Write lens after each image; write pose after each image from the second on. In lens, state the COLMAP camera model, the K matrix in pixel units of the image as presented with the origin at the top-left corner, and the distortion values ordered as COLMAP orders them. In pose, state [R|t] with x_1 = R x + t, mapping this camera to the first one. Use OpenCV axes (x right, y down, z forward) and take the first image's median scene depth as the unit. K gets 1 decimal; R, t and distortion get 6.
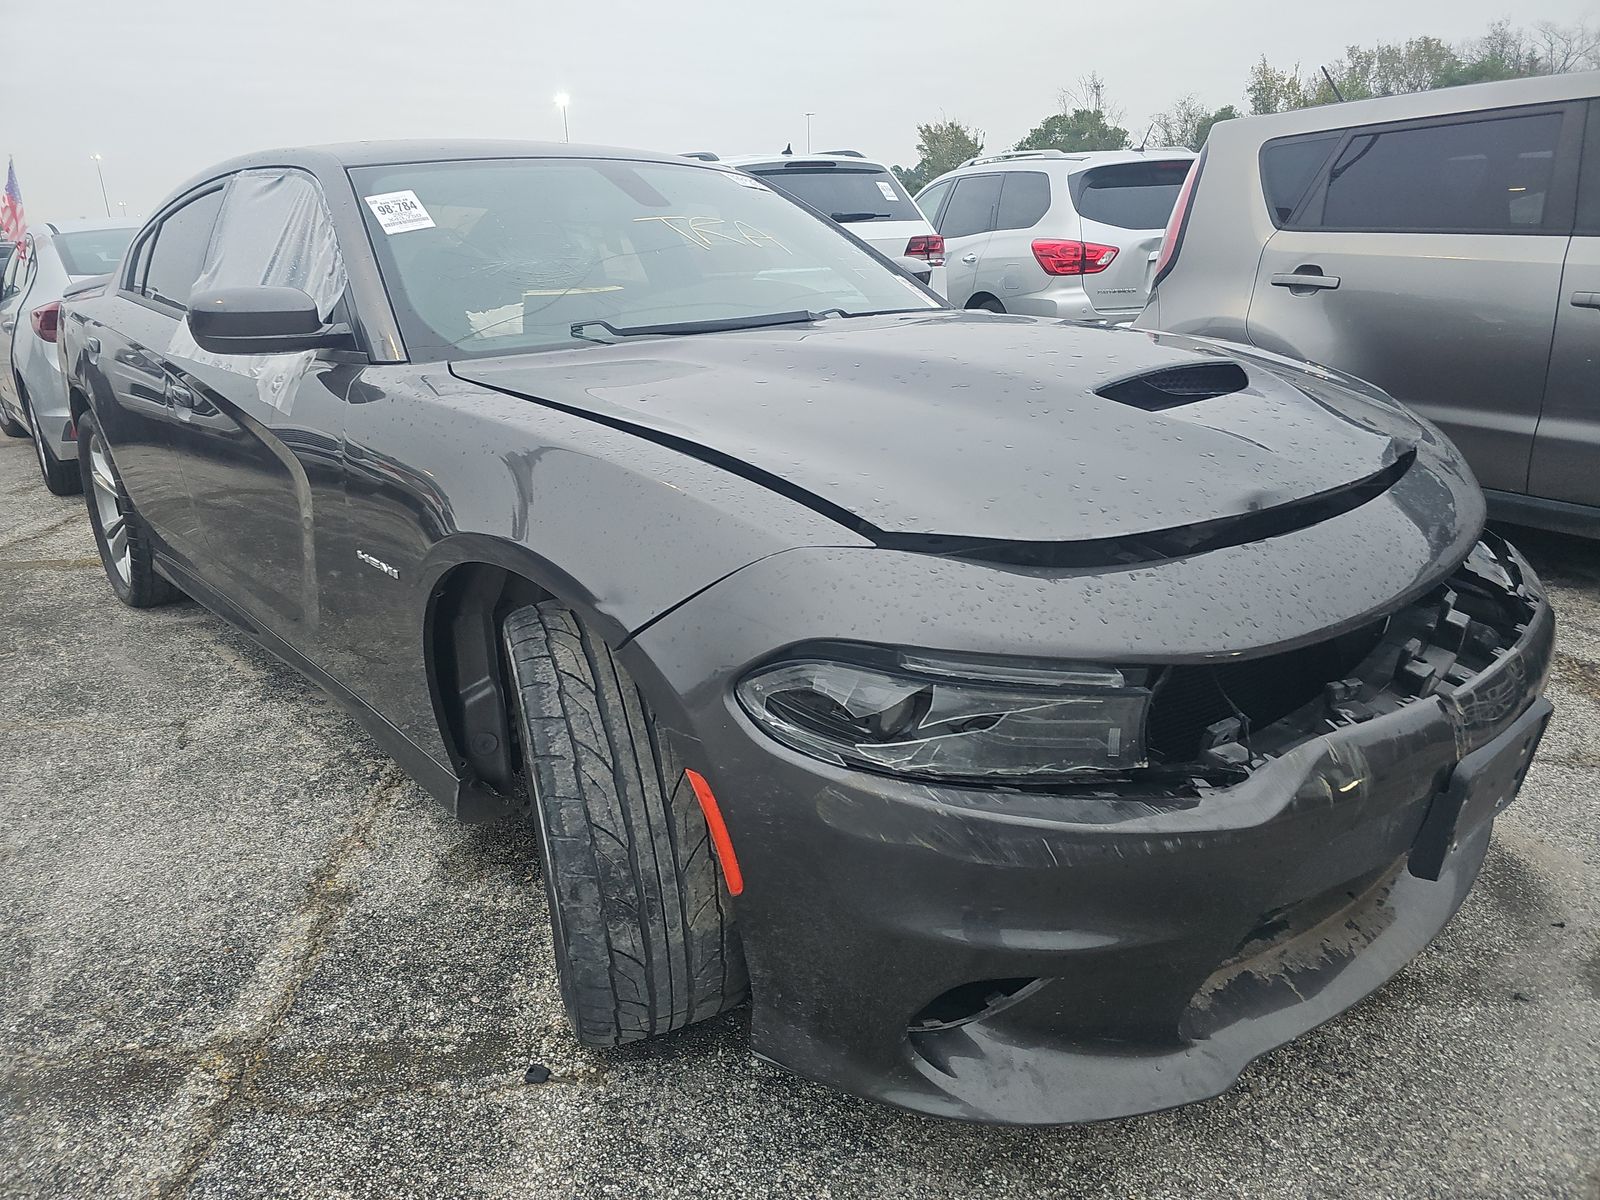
lens RADIAL K [[1091.4, 0, 794.9], [0, 1091.4, 602.6], [0, 0, 1]] dist [0.012377, -0.008711]
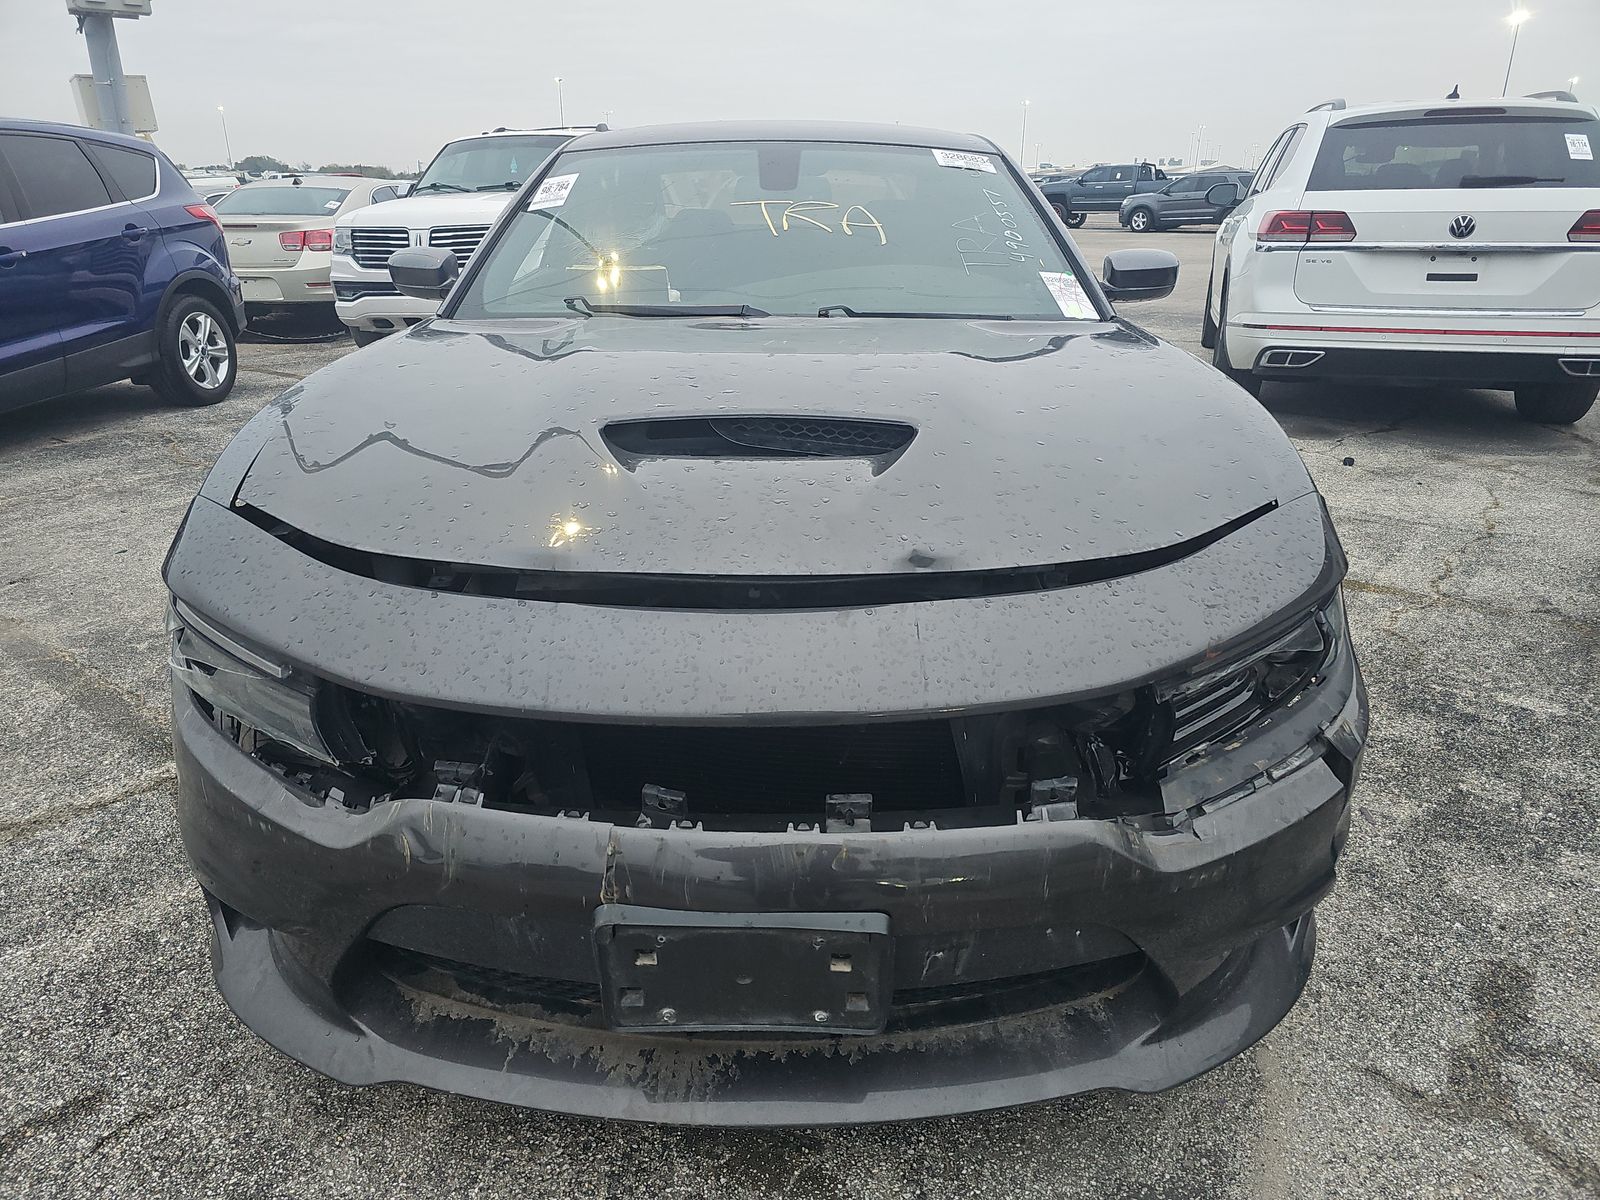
lens RADIAL K [[1091.4, 0, 794.4], [0, 1091.4, 598.6], [0, 0, 1]] dist [0.012377, -0.008711]
pose [[0.731201, 0.267655, -0.627460, 0.786039], [-0.235526, 0.962302, 0.136021, -0.160489], [0.640213, 0.048324, 0.766676, 0.274415]]
